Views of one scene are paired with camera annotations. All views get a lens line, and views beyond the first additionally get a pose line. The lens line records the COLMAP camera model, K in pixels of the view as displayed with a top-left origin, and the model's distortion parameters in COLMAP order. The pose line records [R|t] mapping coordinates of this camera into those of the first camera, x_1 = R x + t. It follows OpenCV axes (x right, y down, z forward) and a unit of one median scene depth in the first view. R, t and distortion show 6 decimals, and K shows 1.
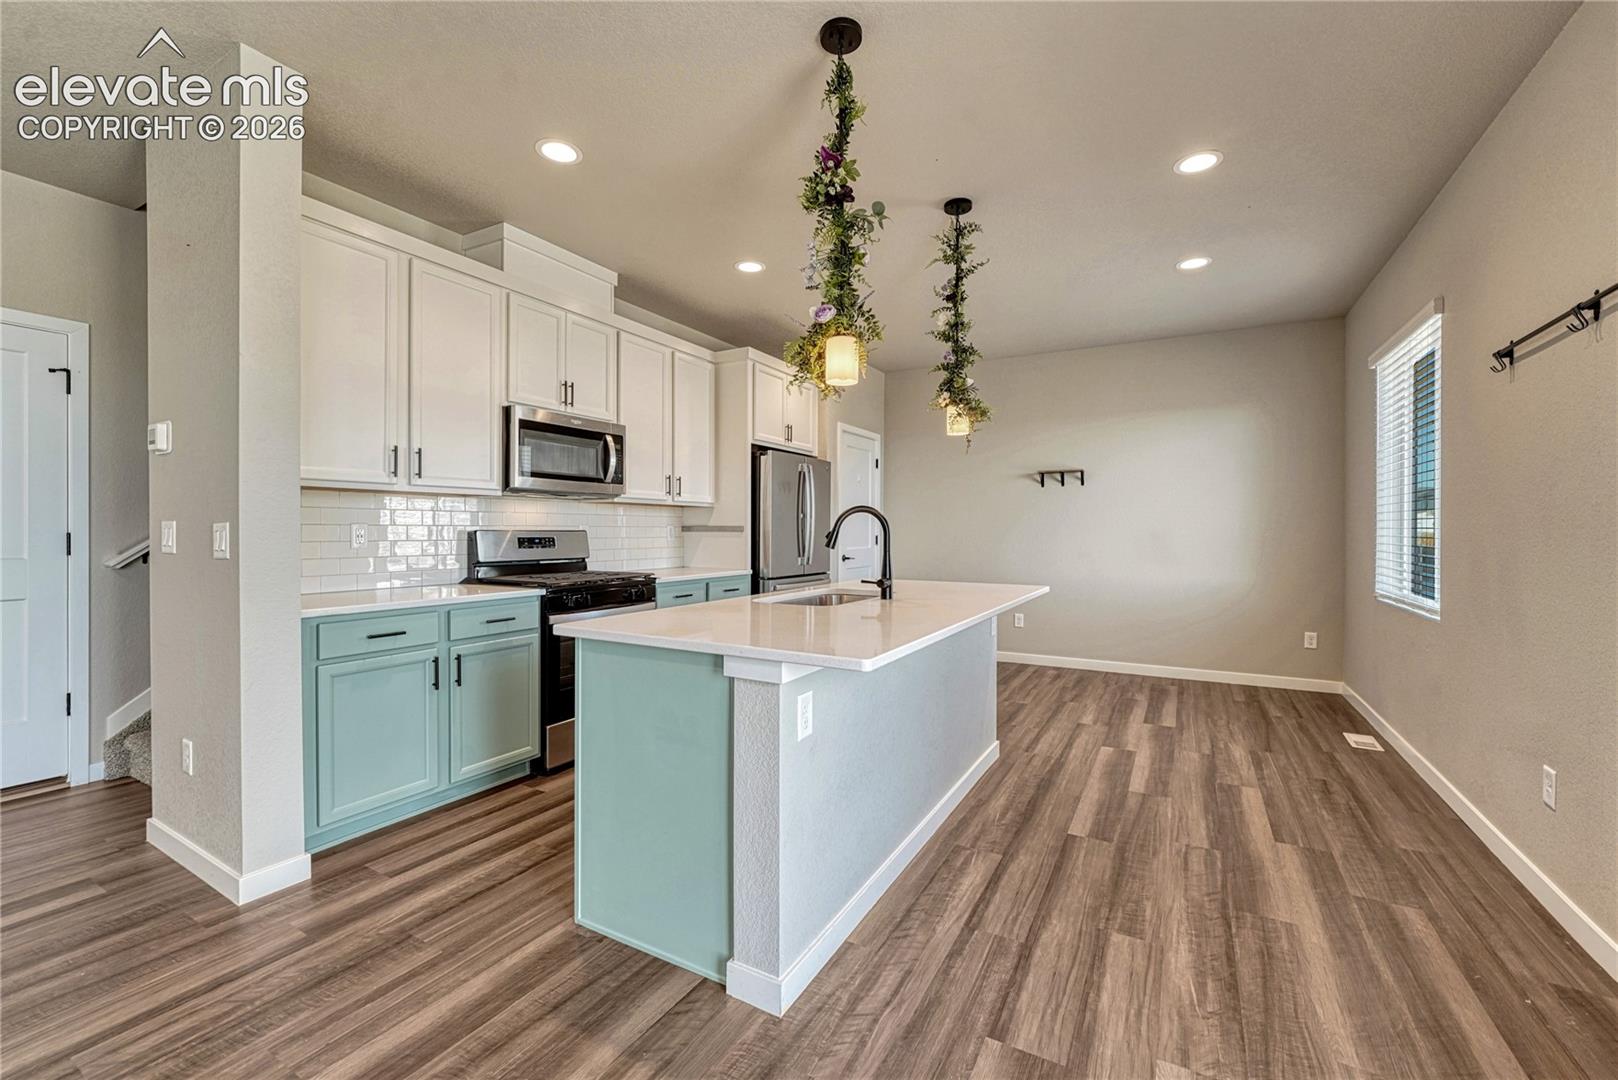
lens RADIAL K [[663.1, 0, 806.1], [0, 663.1, 534.5], [0, 0, 1]] dist [-0.002849, -0.000370]
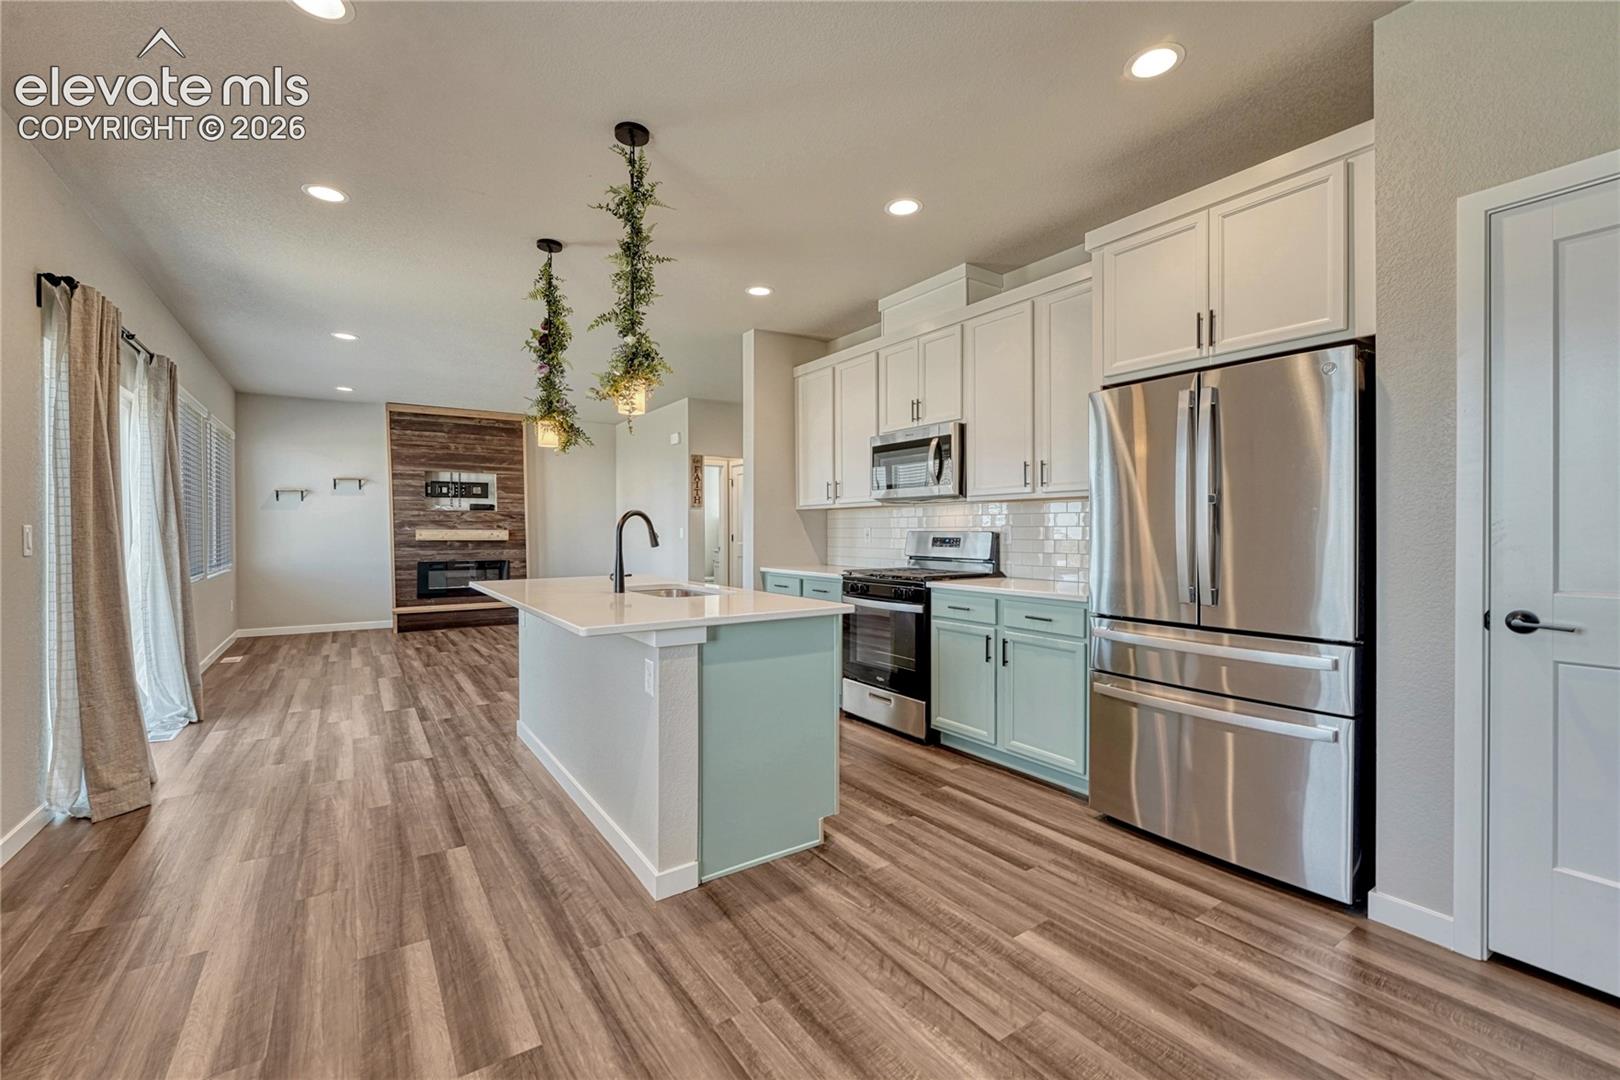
lens RADIAL K [[687.0, 0, 810.4], [0, 687.0, 525.9], [0, 0, 1]] dist [-0.001110, -0.000189]
pose [[-0.441395, -0.007569, -0.897281, 0.935830], [-0.004535, 0.999970, -0.006204, -0.008776], [0.897301, 0.001331, -0.441417, 1.647728]]
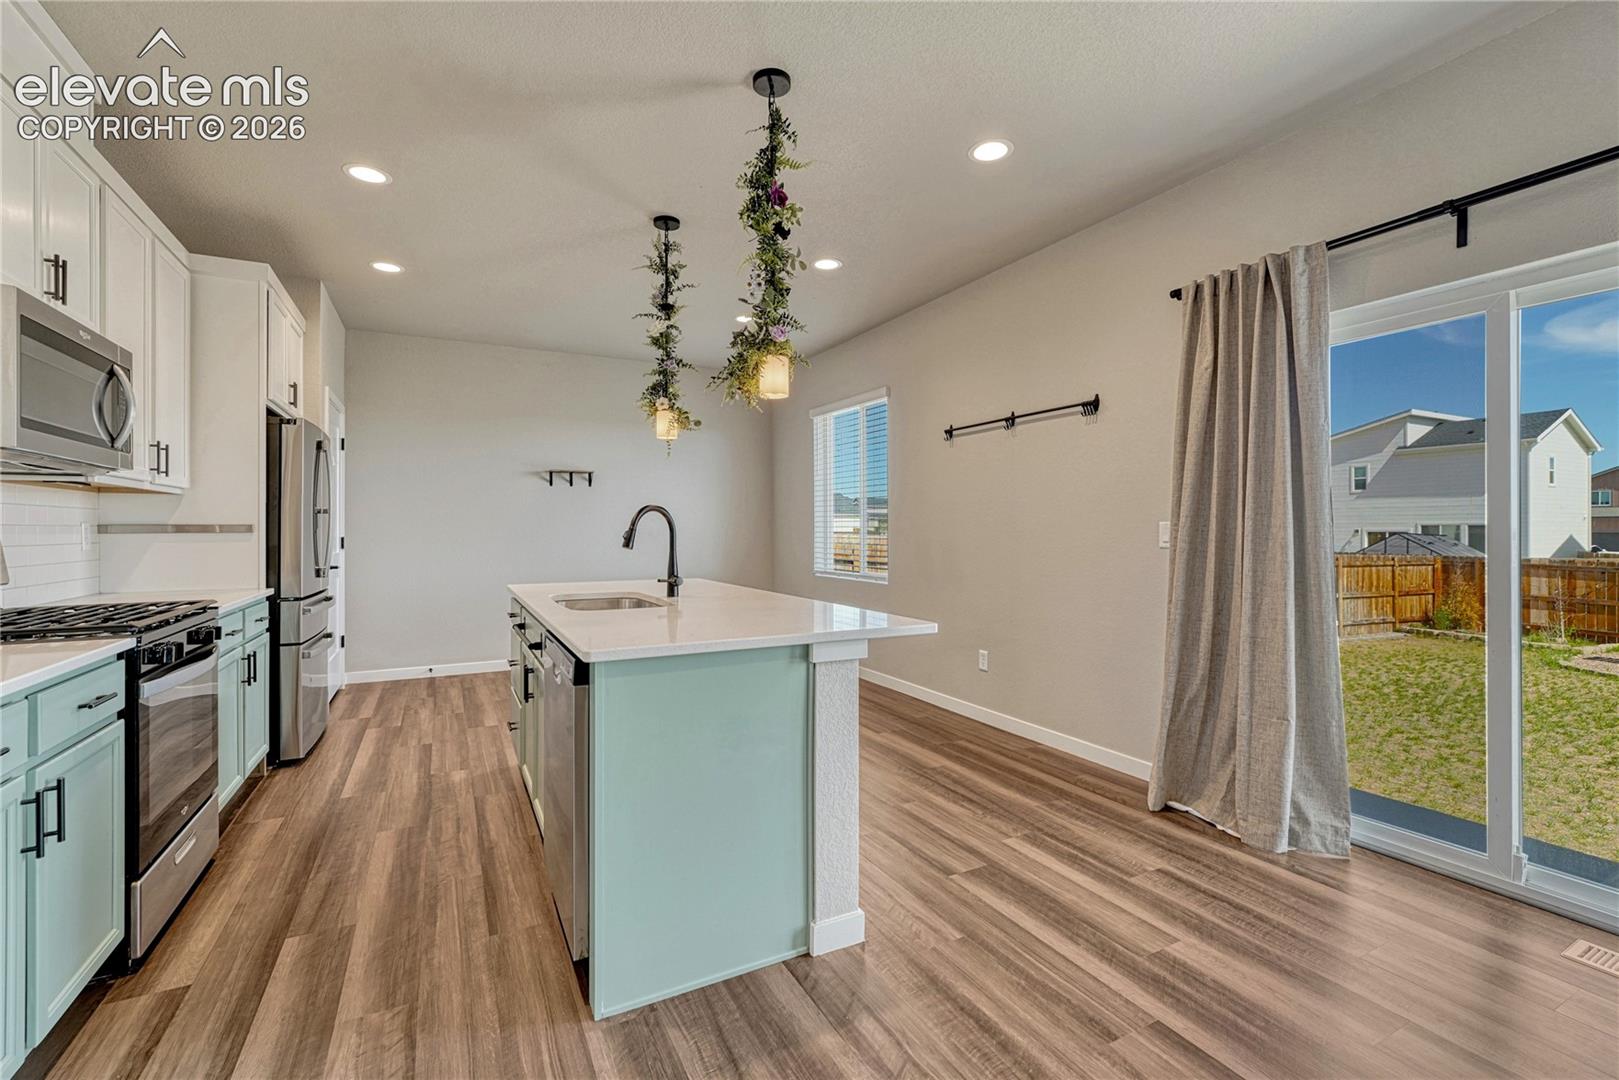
lens RADIAL K [[700.5, 0, 814.5], [0, 700.5, 529.5], [0, 0, 1]] dist [-0.001372, -0.000248]
pose [[0.537731, -0.001236, 0.843116, -0.614048], [0.007970, 0.999962, -0.003617, 0.000115], [-0.843079, 0.008665, 0.537720, 0.214768]]
